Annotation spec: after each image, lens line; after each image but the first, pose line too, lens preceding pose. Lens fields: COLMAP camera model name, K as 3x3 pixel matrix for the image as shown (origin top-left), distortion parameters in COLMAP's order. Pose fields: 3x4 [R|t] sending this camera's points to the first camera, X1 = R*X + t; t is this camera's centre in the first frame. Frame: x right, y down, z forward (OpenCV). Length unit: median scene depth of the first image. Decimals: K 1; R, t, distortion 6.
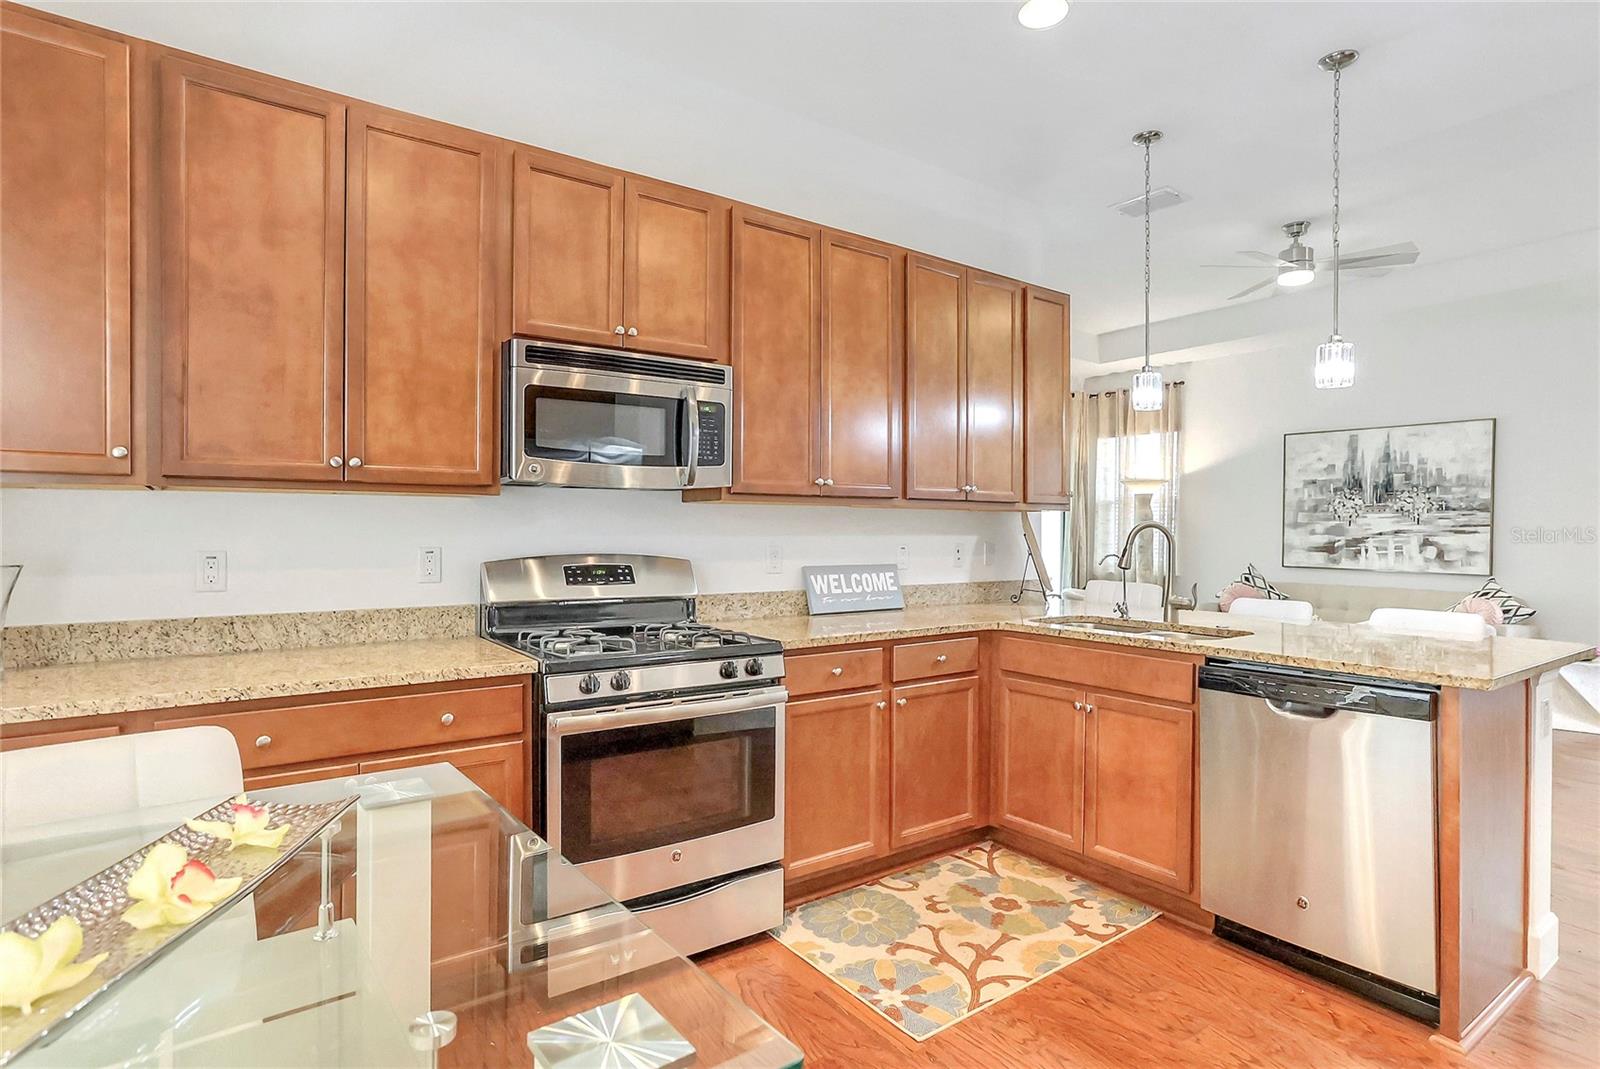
lens RADIAL K [[845.4, 0, 786.3], [0, 845.4, 528.3], [0, 0, 1]] dist [-0.018867, 0.008957]
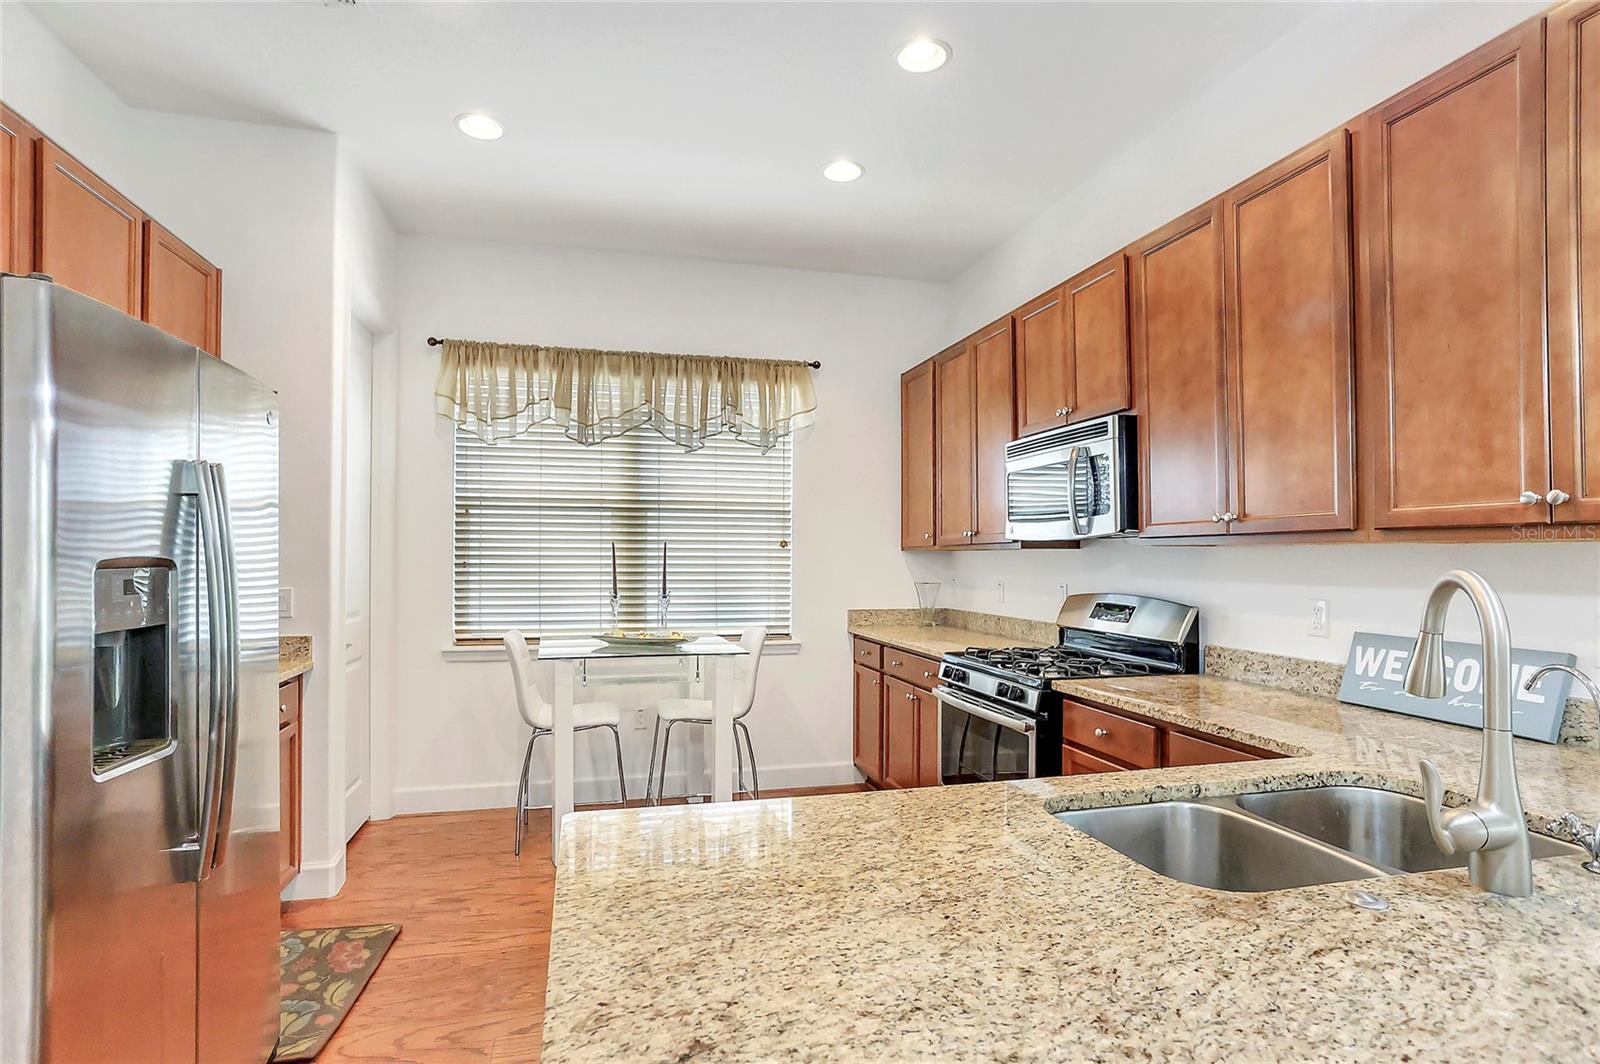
lens RADIAL K [[777.4, 0, 773.5], [0, 777.4, 532.4], [0, 0, 1]] dist [-0.020316, 0.010491]
pose [[-0.373518, -0.037639, -0.926859, 0.418189], [-0.011465, 0.999287, -0.035960, -0.004345], [0.927552, -0.002805, -0.373684, 0.424007]]
